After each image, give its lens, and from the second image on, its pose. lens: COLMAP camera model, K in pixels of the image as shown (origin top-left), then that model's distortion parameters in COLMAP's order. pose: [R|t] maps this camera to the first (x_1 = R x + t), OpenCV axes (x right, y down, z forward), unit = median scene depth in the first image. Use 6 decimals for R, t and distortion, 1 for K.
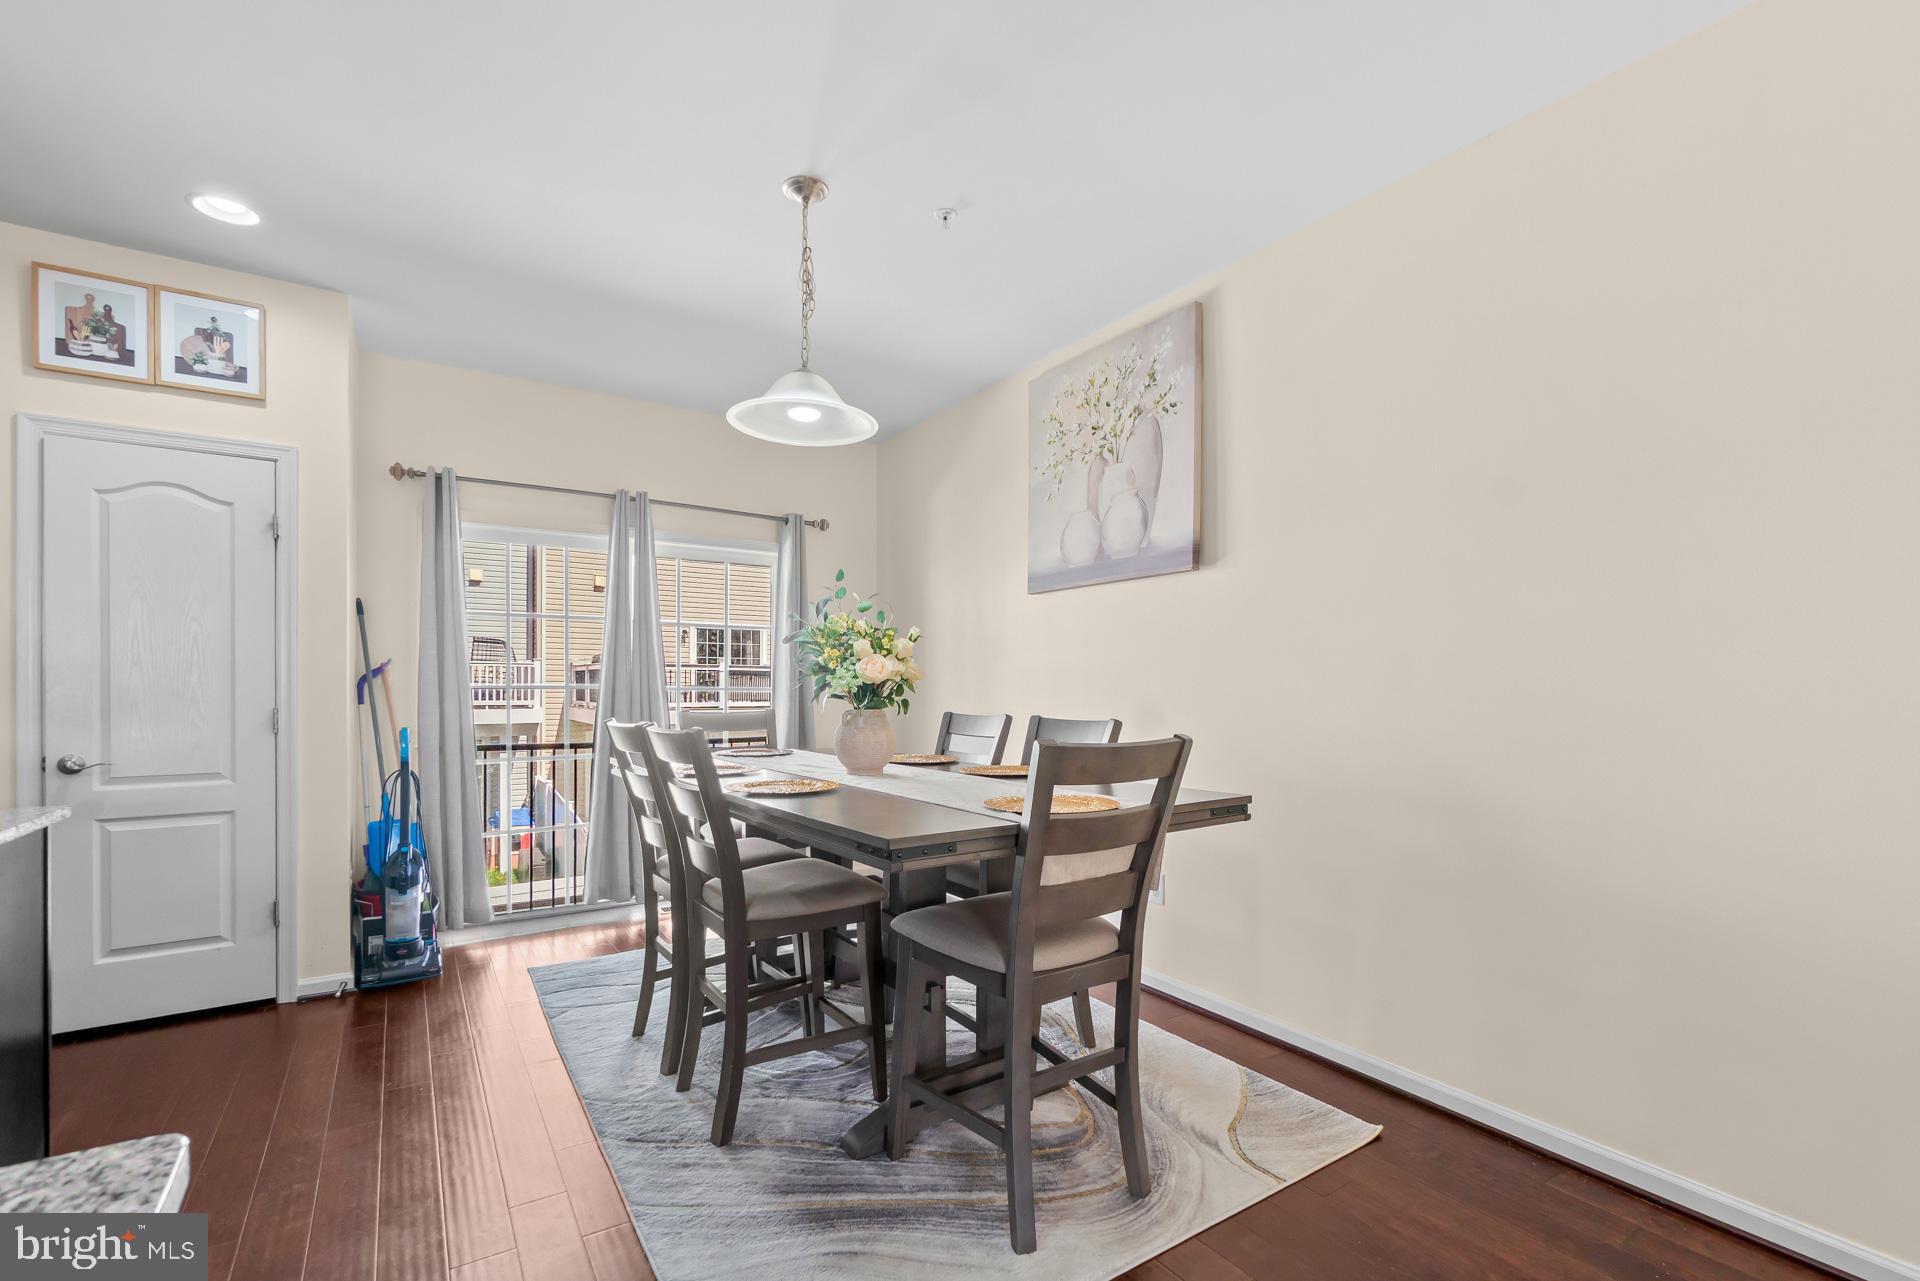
lens RADIAL K [[840.4, 0, 958.3], [0, 840.4, 689.8], [0, 0, 1]] dist [-0.001990, -0.000485]
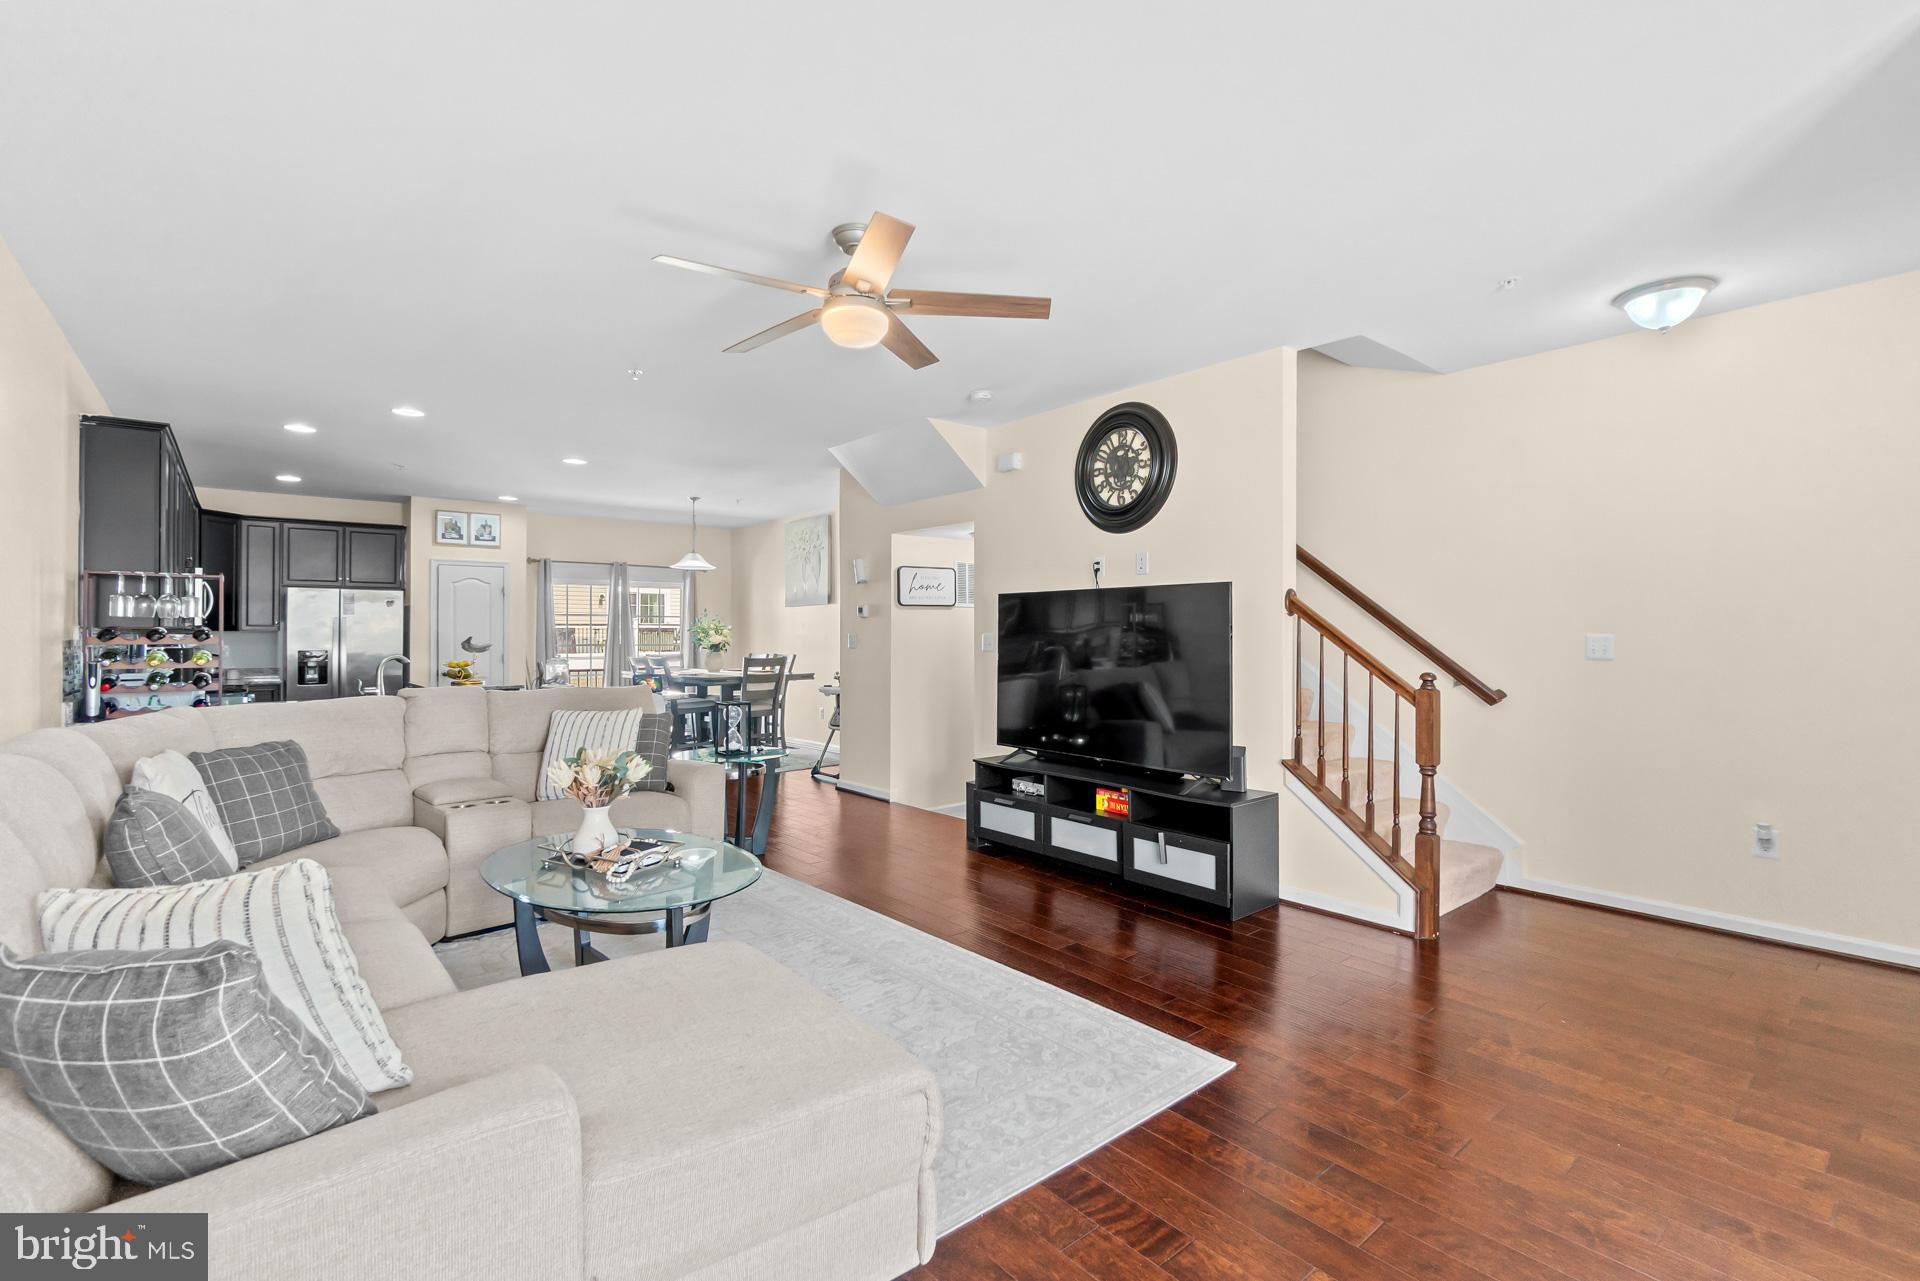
lens RADIAL K [[856.2, 0, 961.1], [0, 856.2, 629.1], [0, 0, 1]] dist [0.000597, 0.000000]
pose [[0.994035, -0.007539, 0.108799, 0.434951], [0.008749, 0.999905, -0.010652, -0.018413], [-0.108708, 0.011540, 0.994007, -2.159943]]
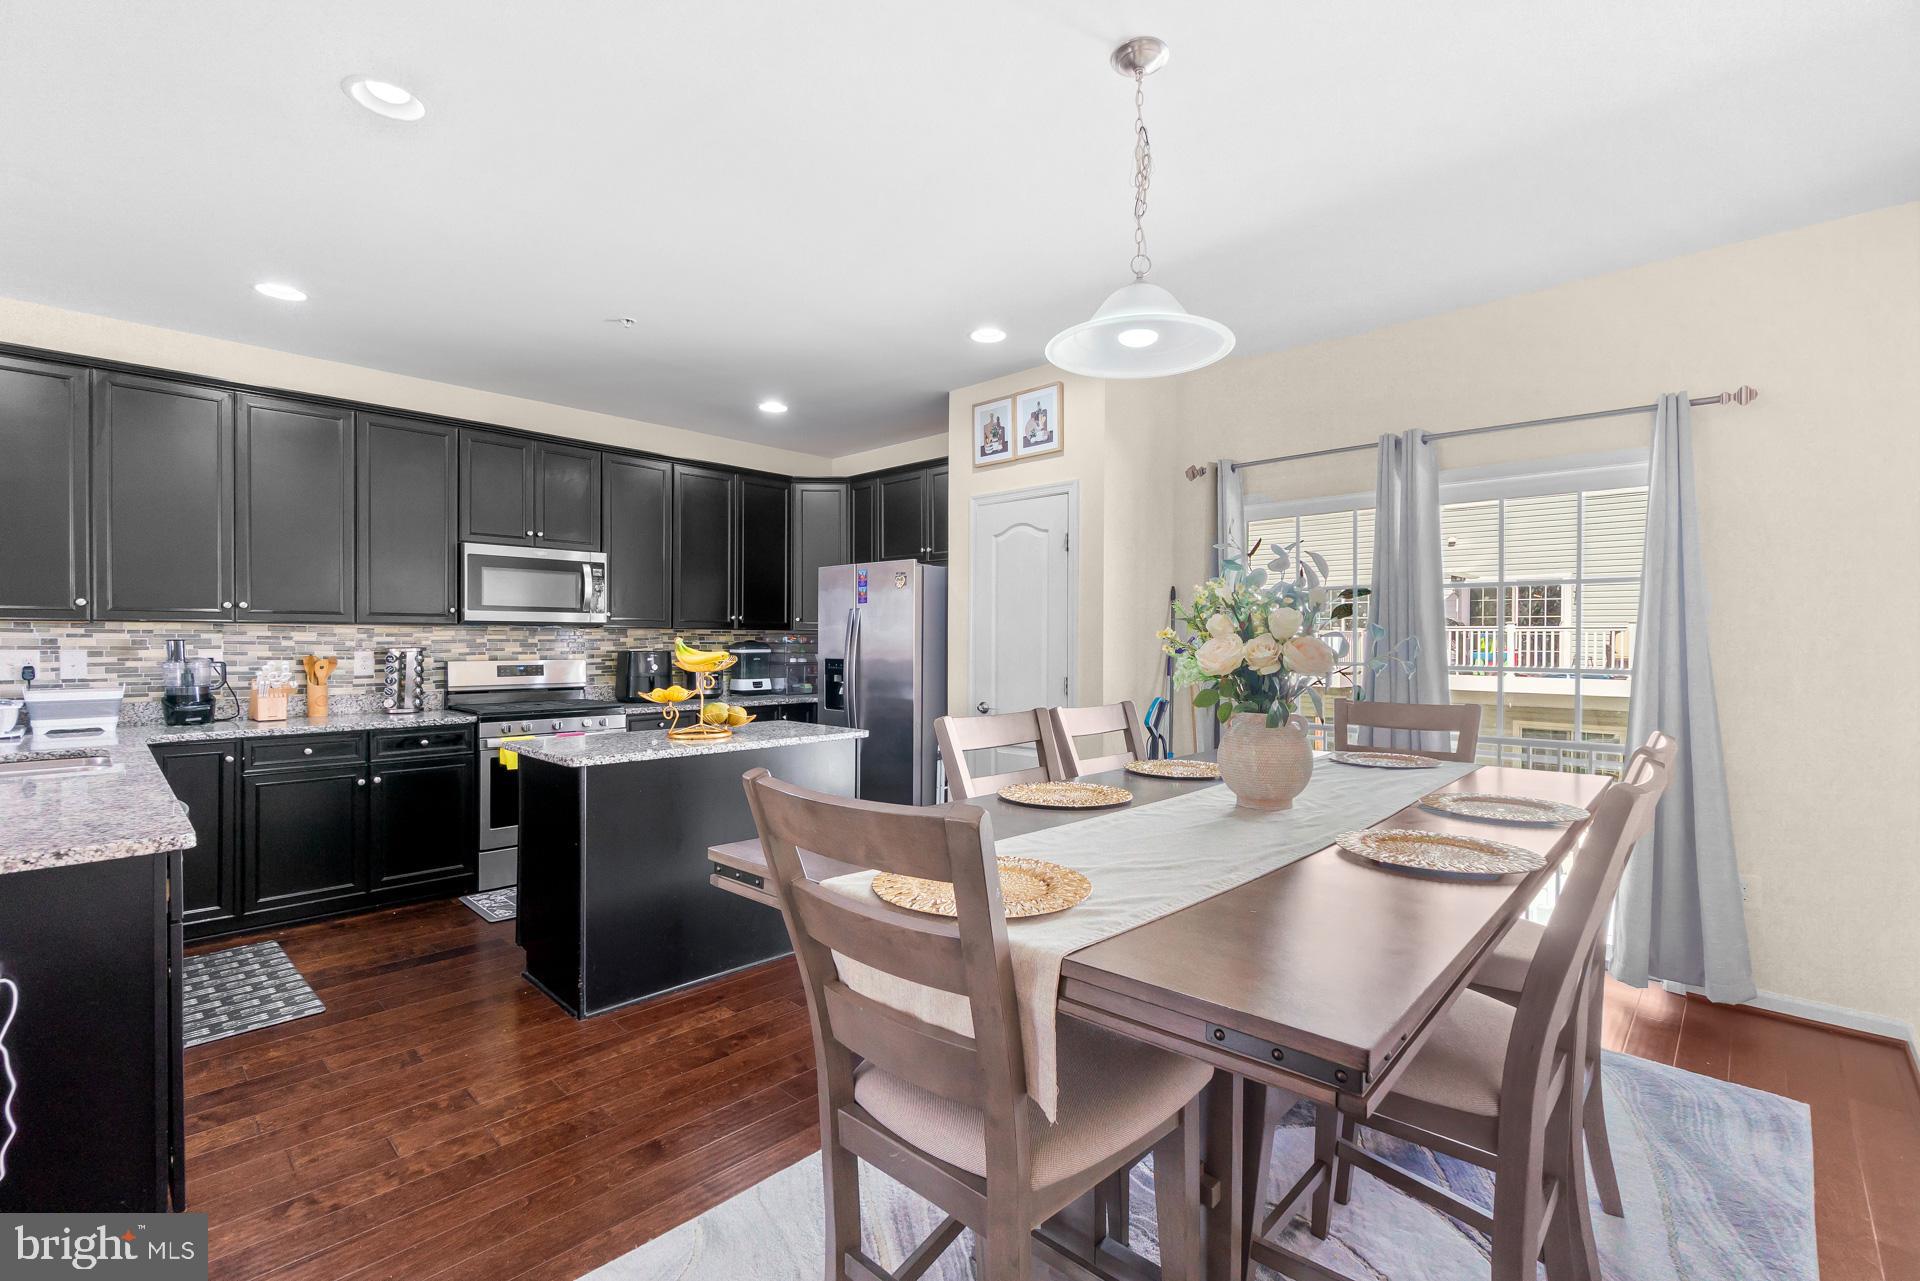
lens RADIAL K [[838.8, 0, 953.3], [0, 838.8, 638.1], [0, 0, 1]] dist [0.001234, 0.000279]
pose [[0.209413, -0.007348, -0.977800, 0.479095], [-0.008296, 0.999922, -0.009292, -0.027979], [0.977792, 0.010058, 0.209335, 0.566363]]
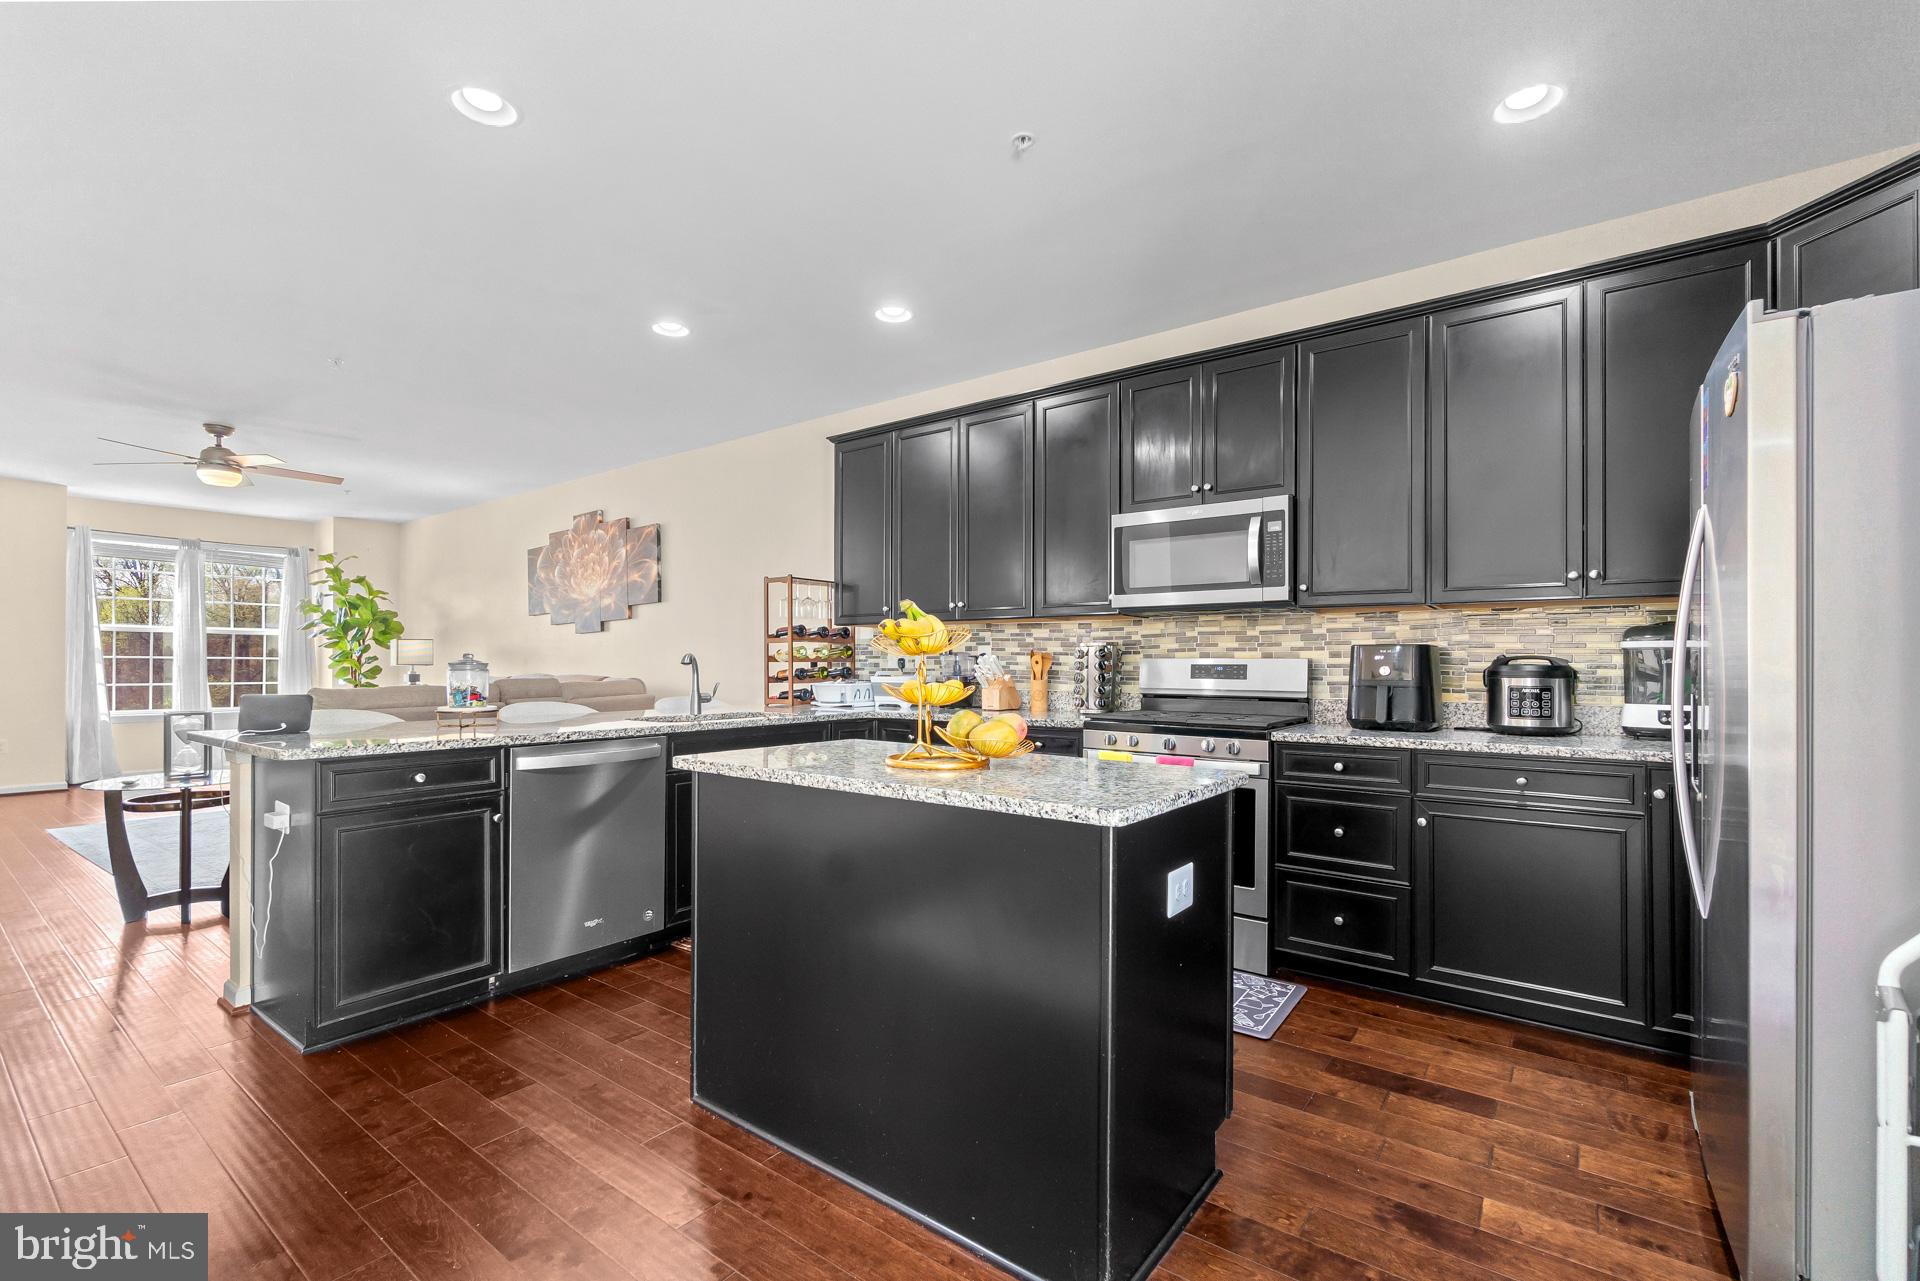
lens RADIAL K [[841.9, 0, 951.3], [0, 841.9, 656.3], [0, 0, 1]] dist [-0.000951, 0.000517]
pose [[-0.946949, -0.009717, -0.321238, -0.508828], [-0.009291, 0.999953, -0.002858, 0.010946], [0.321250, 0.000278, -0.946994, 1.123008]]
